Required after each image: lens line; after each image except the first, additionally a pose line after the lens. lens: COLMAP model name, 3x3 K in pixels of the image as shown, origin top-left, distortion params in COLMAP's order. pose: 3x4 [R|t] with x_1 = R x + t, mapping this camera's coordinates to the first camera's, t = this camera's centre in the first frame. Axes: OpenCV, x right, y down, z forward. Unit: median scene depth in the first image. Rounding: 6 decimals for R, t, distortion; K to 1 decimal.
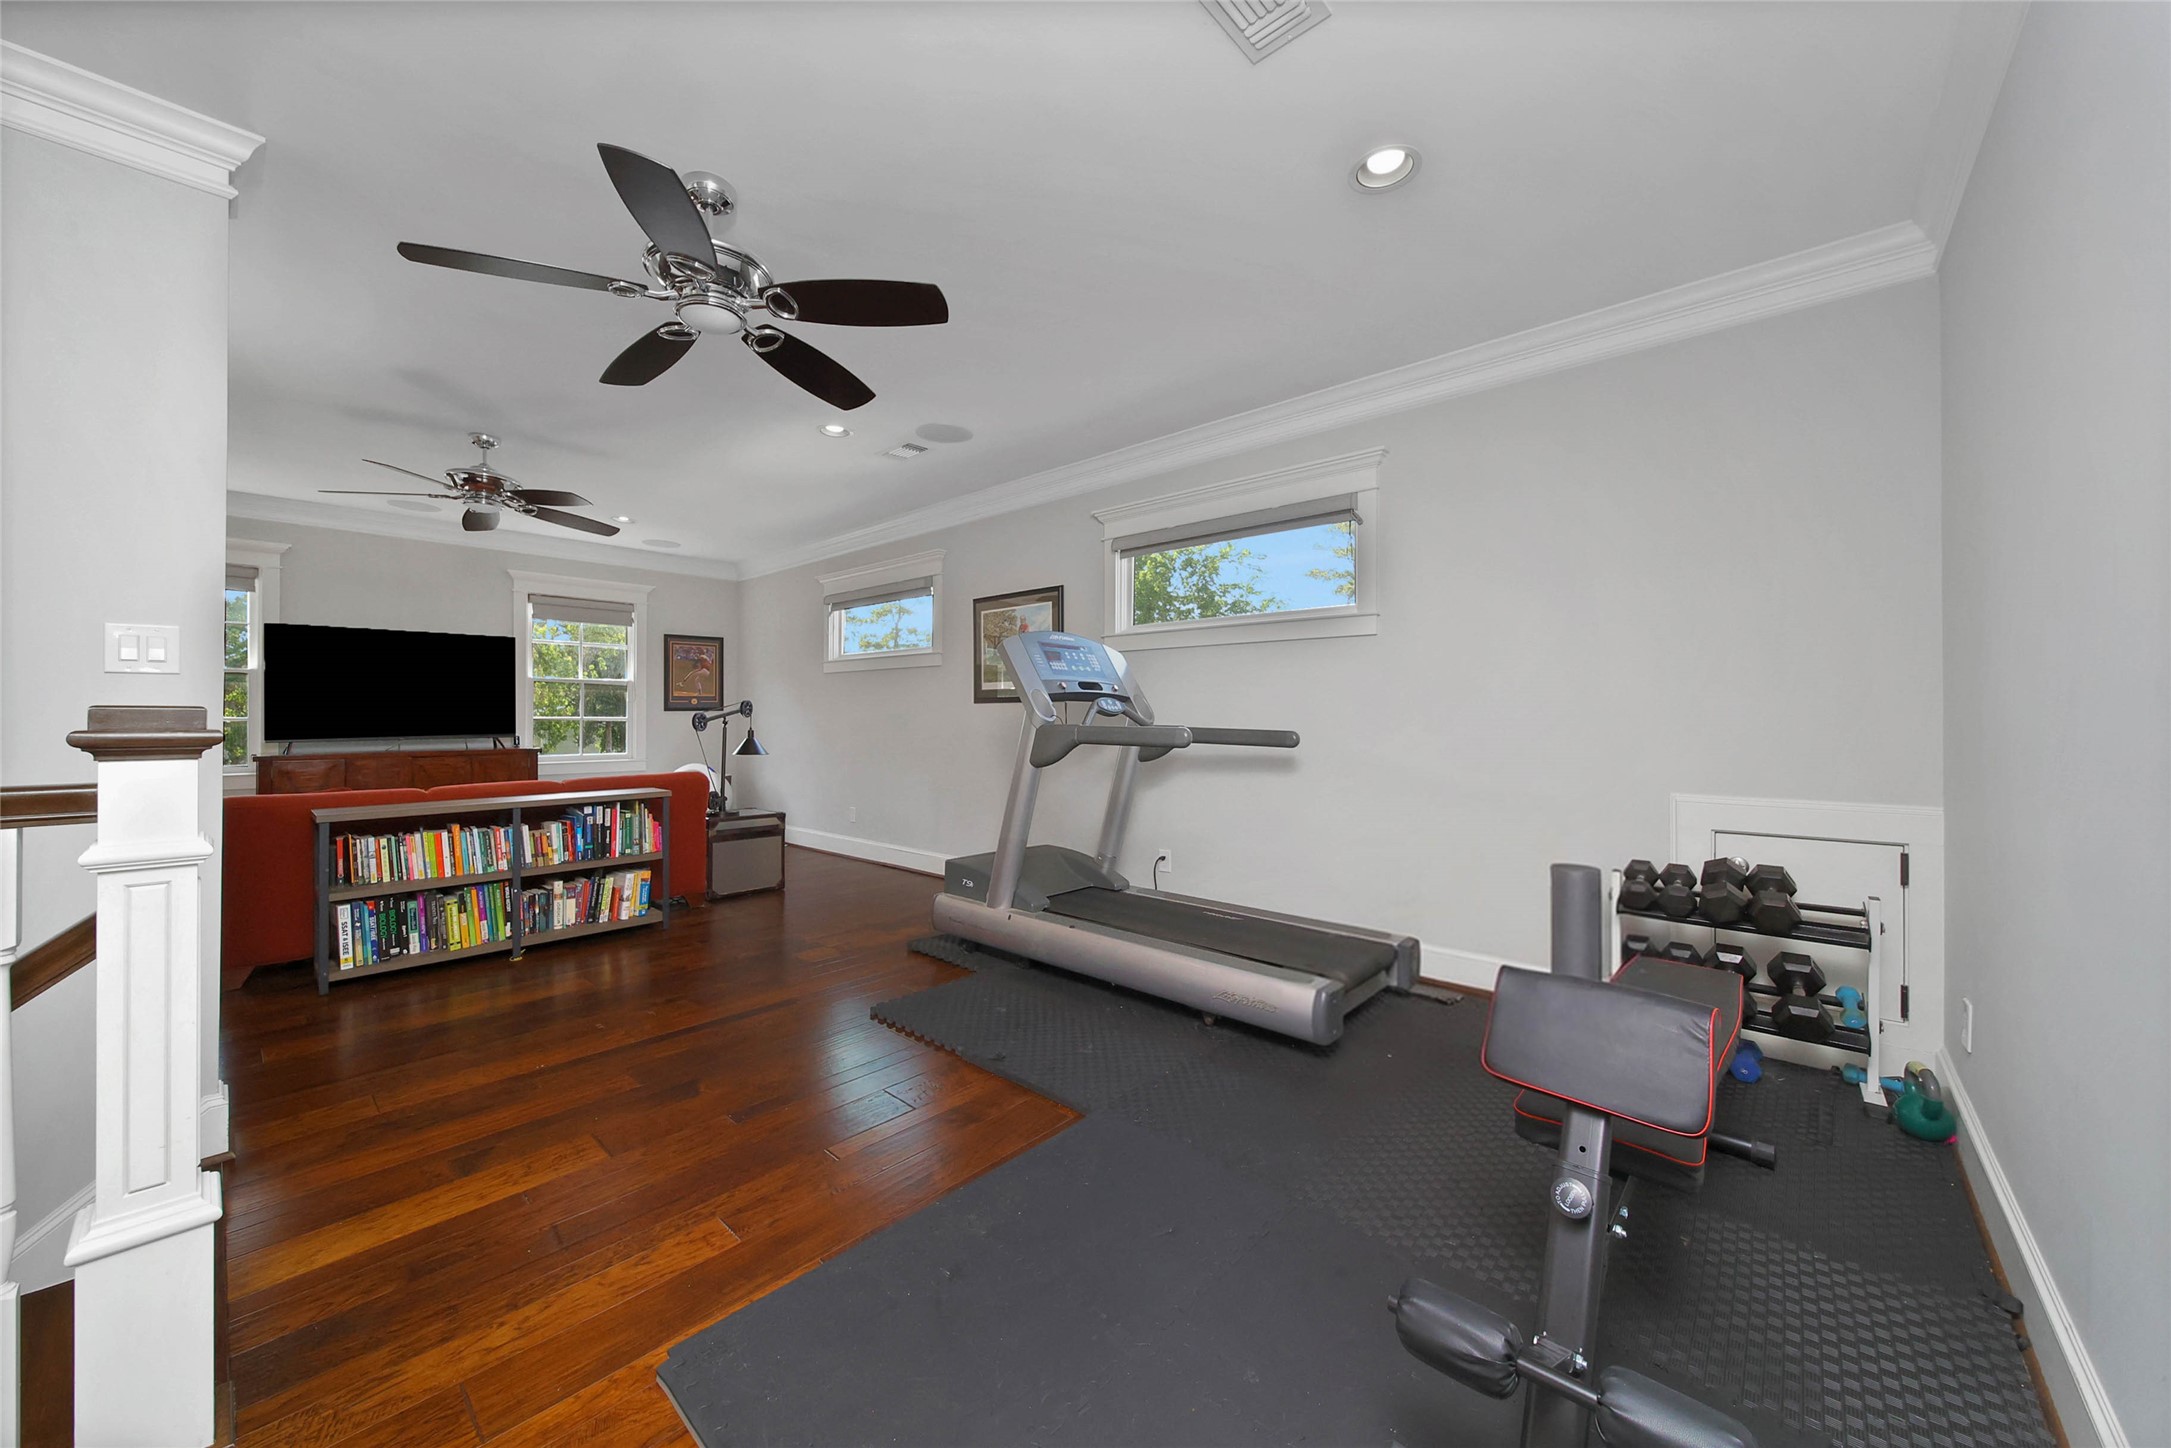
lens RADIAL K [[799.3, 0, 1088.2], [0, 799.3, 707.7], [0, 0, 1]] dist [-0.001876, -0.000445]
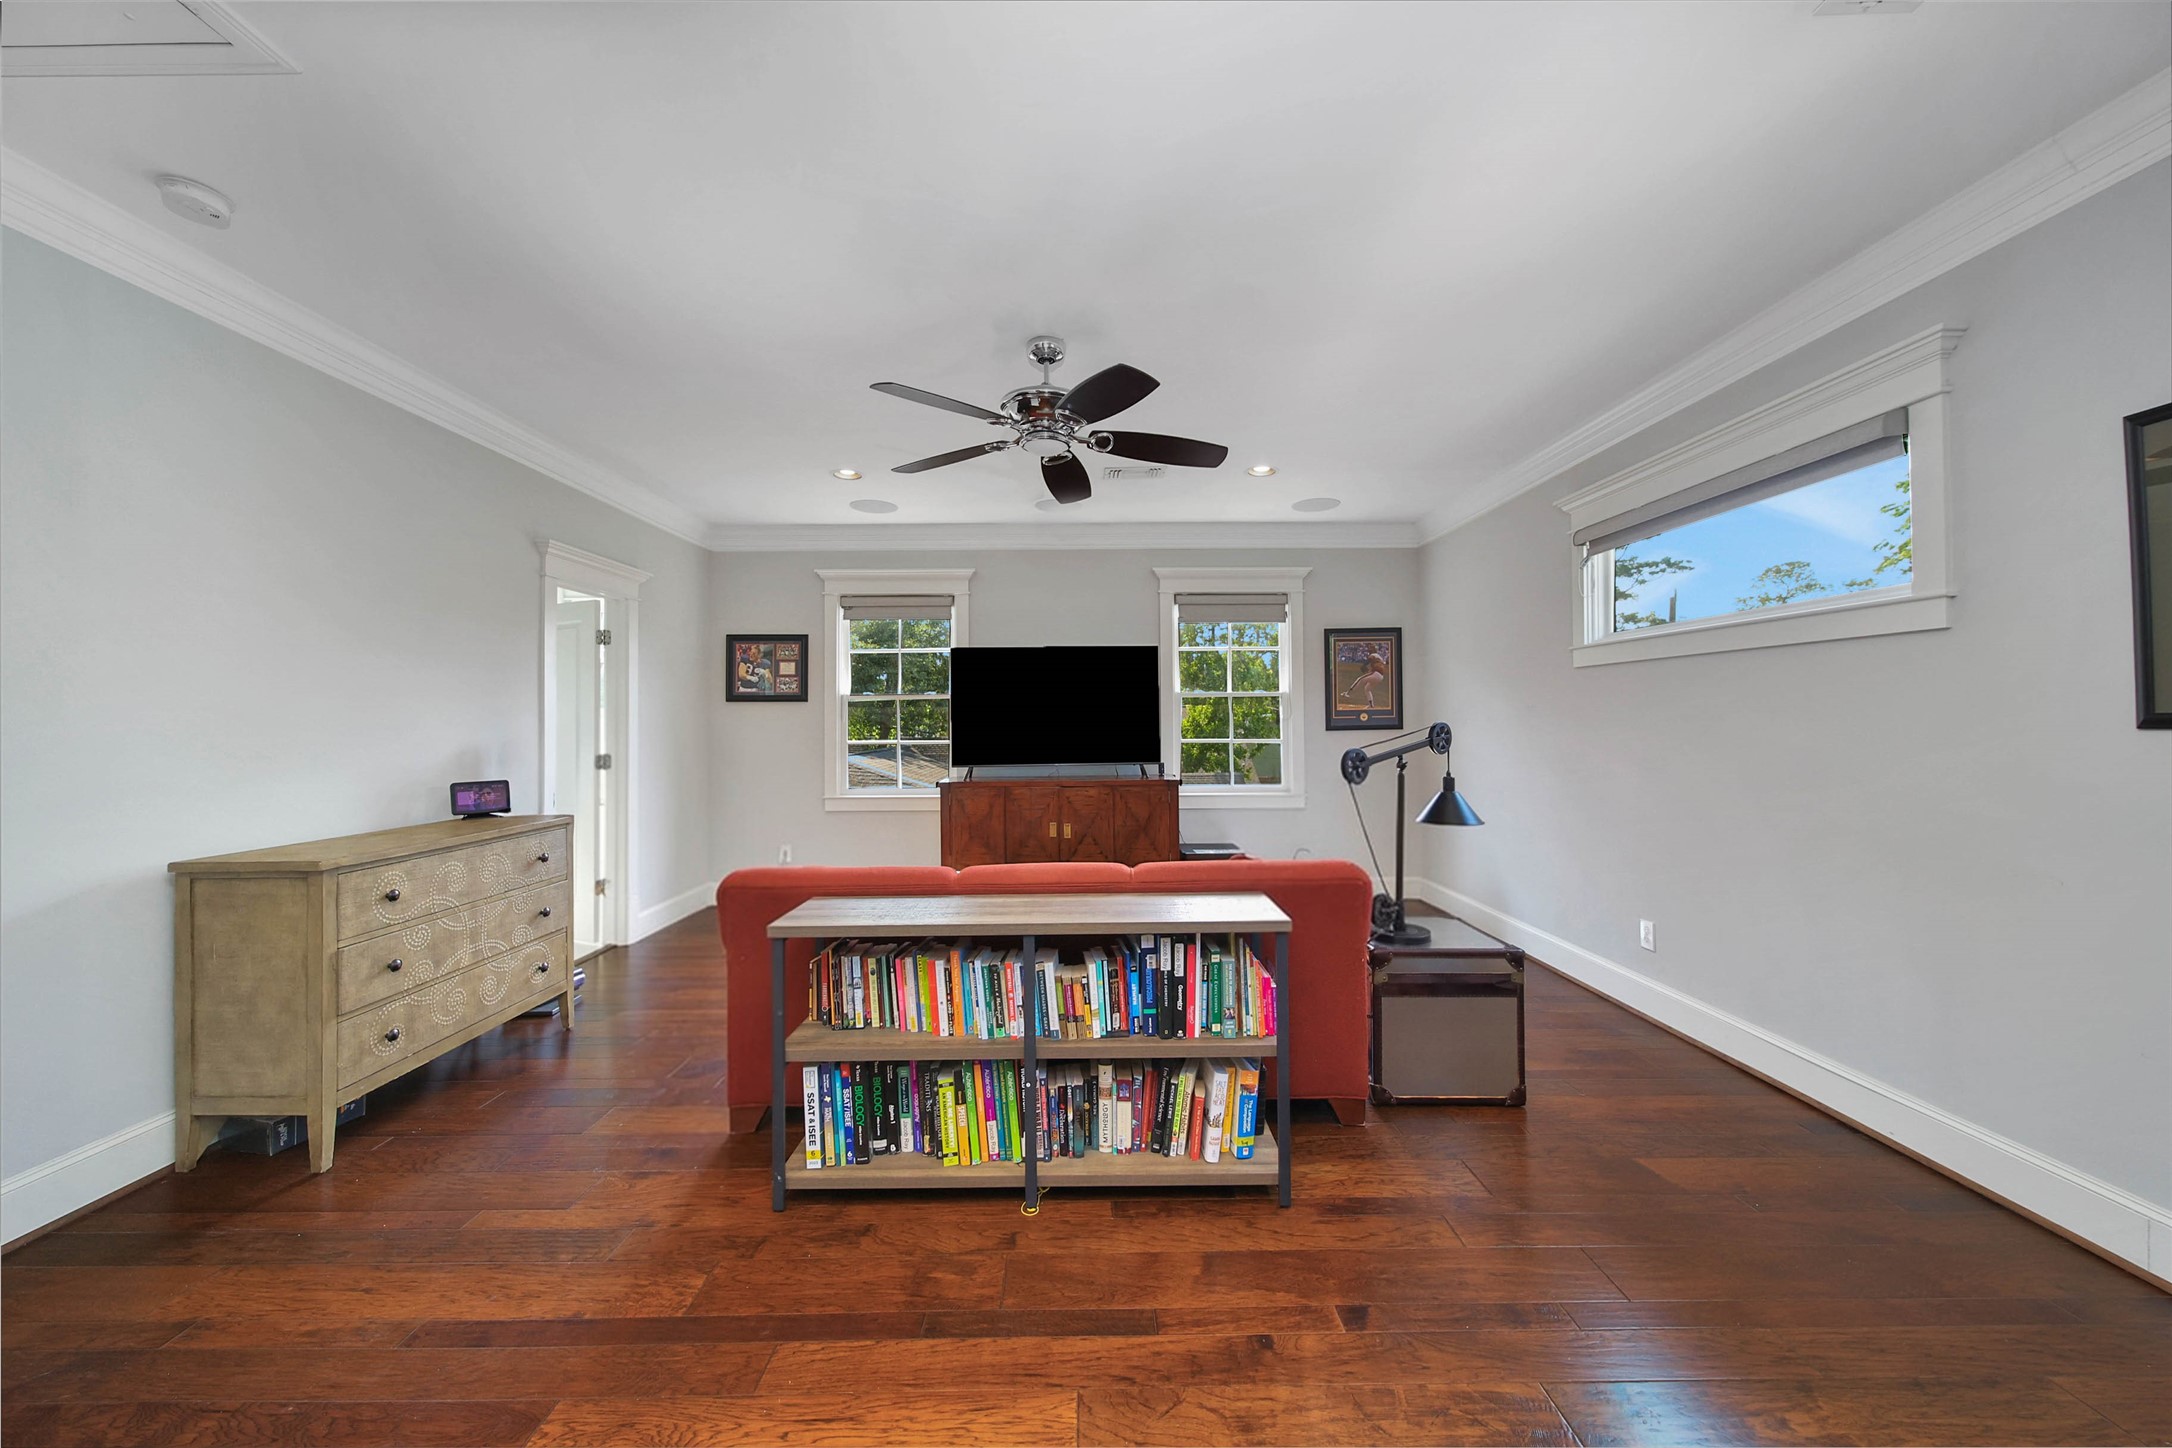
lens RADIAL K [[799.7, 0, 1077.1], [0, 799.7, 712.4], [0, 0, 1]] dist [-0.001876, -0.000445]
pose [[0.681748, -0.015737, -0.731417, -0.259811], [0.014601, 0.999862, -0.007904, -0.020768], [0.731441, -0.005291, 0.681884, 0.588660]]
